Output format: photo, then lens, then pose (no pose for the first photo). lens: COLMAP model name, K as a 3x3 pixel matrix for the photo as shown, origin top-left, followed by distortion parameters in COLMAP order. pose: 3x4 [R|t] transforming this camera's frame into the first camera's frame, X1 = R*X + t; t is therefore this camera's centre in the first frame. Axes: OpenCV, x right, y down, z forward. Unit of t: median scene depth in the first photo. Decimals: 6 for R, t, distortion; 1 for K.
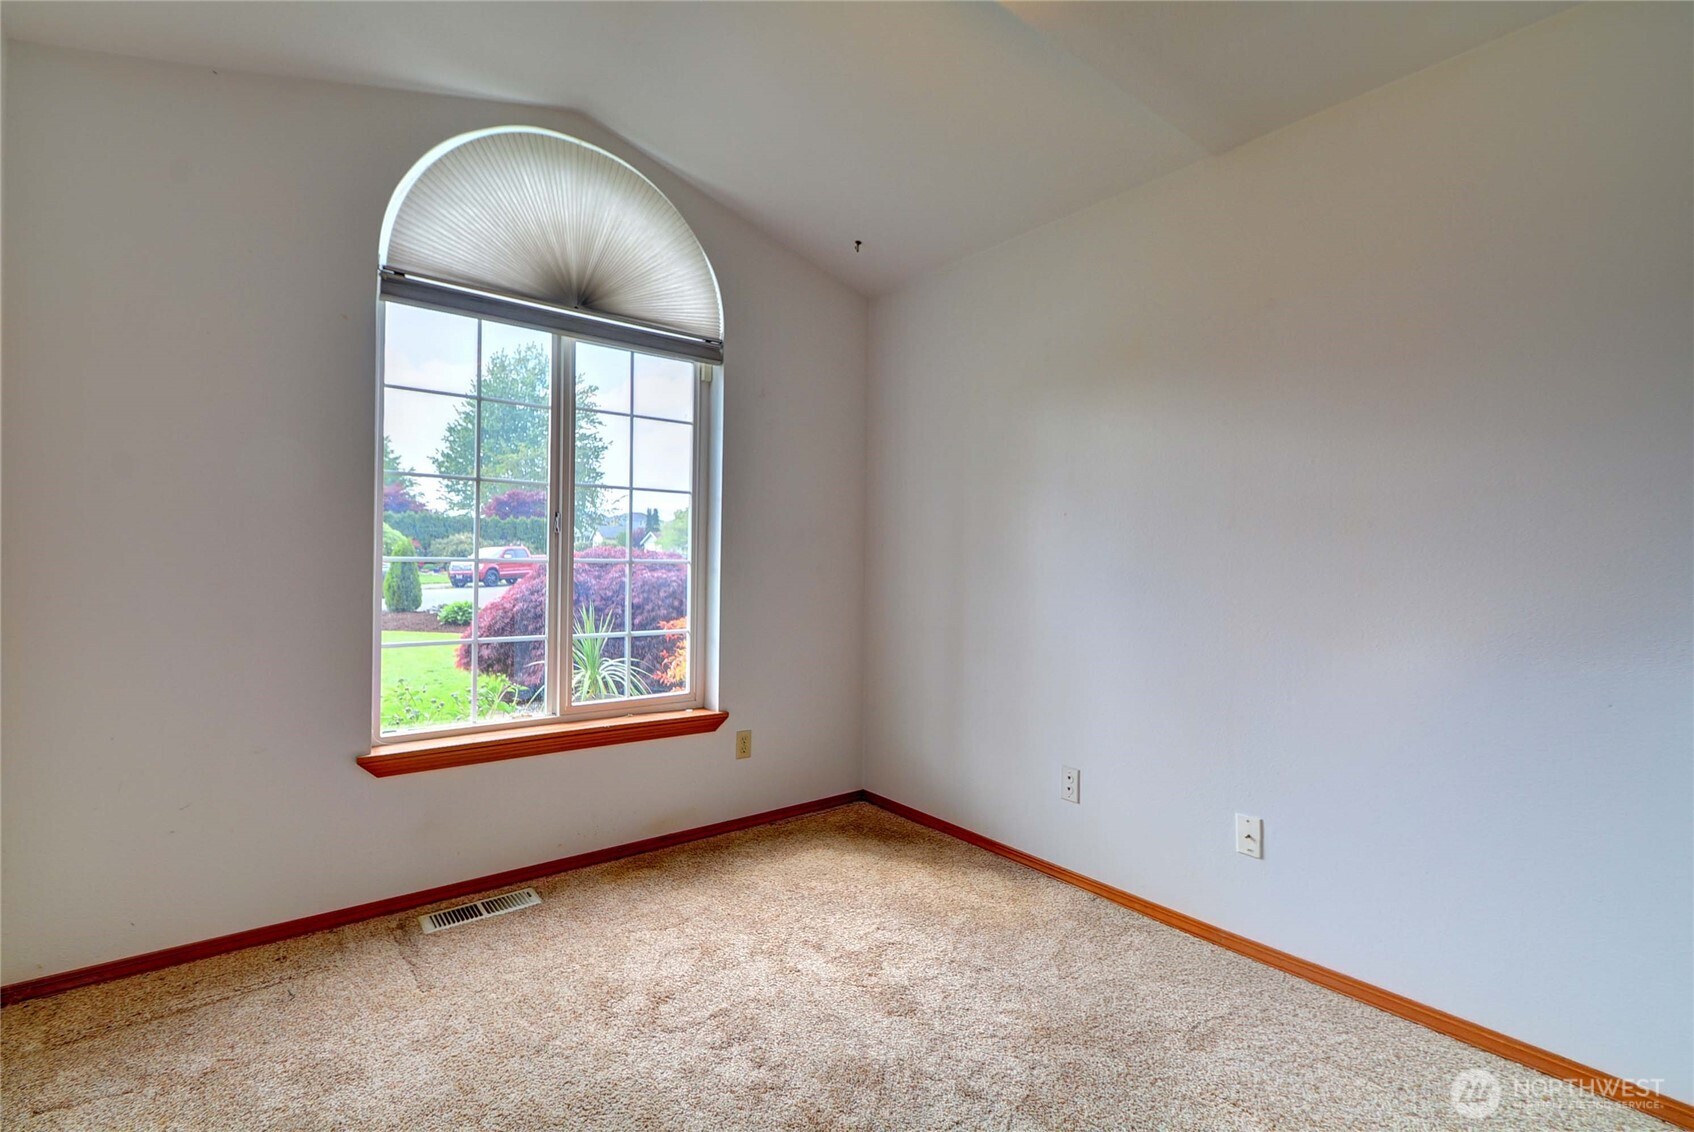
lens RADIAL K [[748.5, 0, 847.0], [0, 748.5, 566.0], [0, 0, 1]] dist [-0.000655, -0.000070]
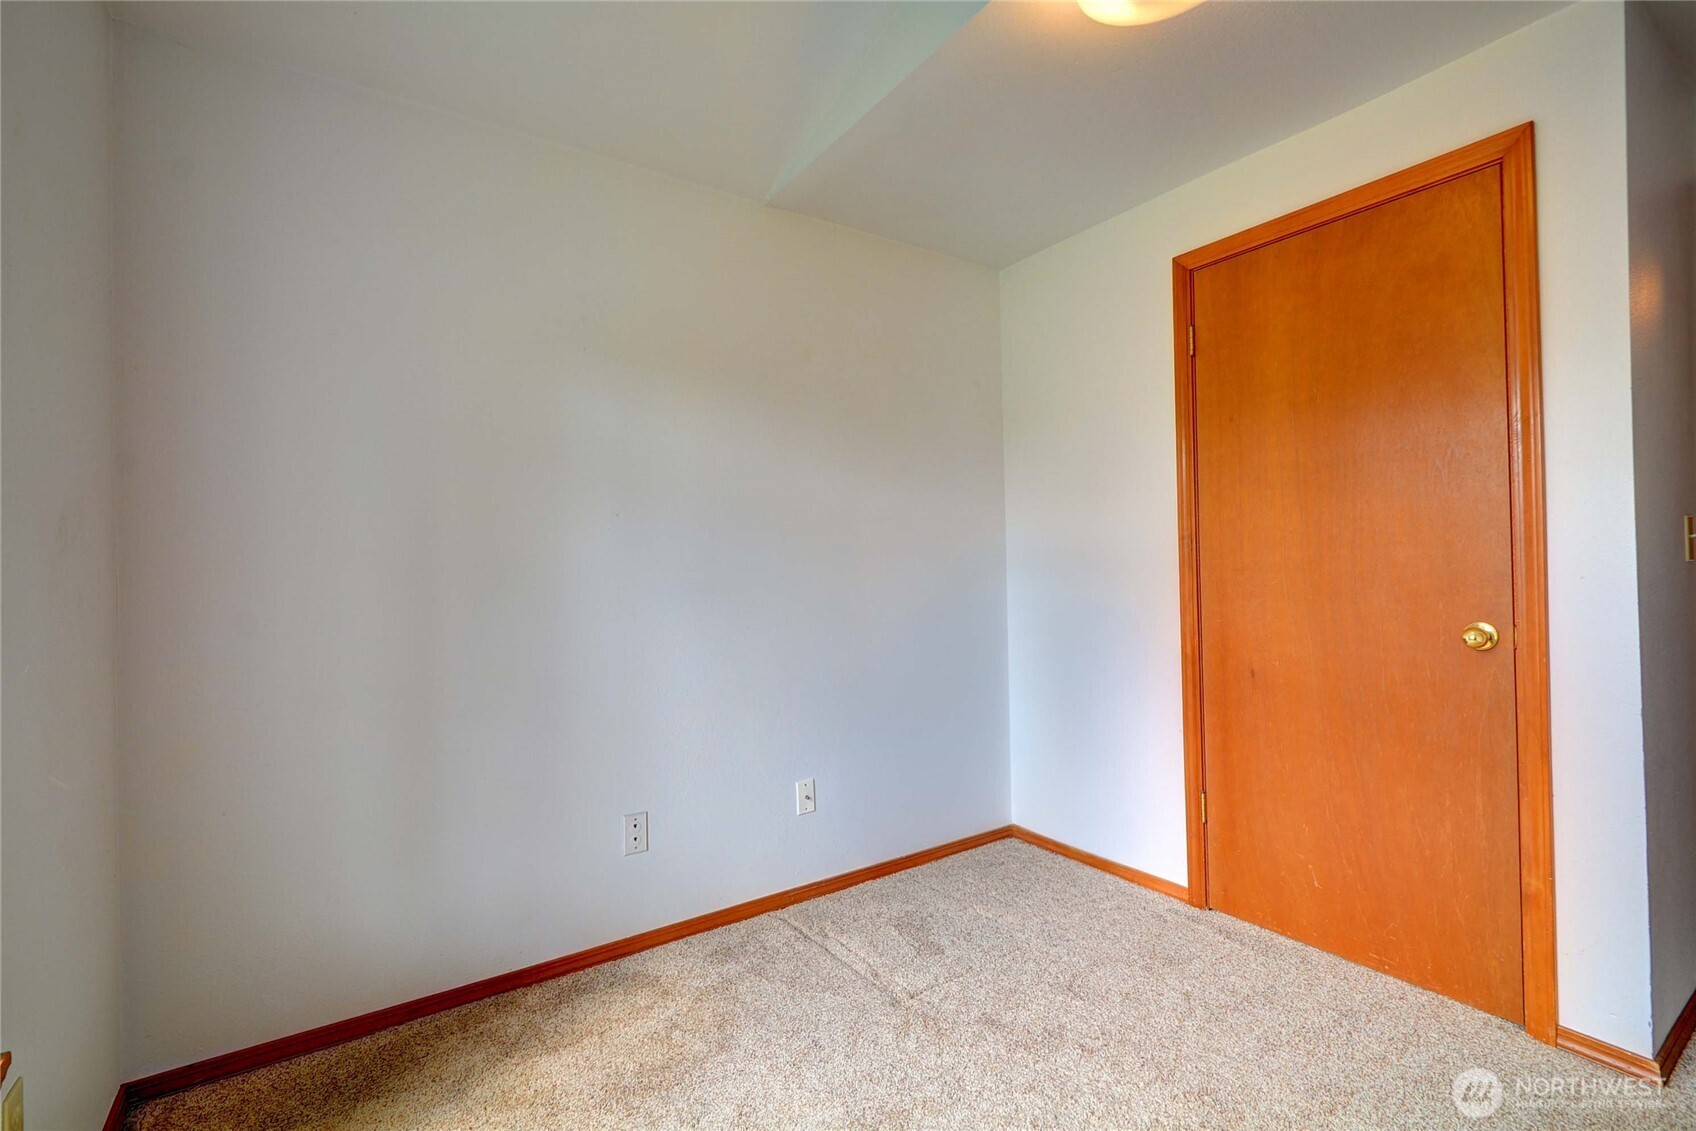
lens RADIAL K [[749.4, 0, 848.0], [0, 749.4, 565.5], [0, 0, 1]] dist [-0.000655, -0.000070]
pose [[0.036238, 0.006046, 0.999325, -0.536716], [0.017843, 0.999818, -0.006696, 0.002054], [-0.999184, 0.018073, 0.036123, 0.729345]]
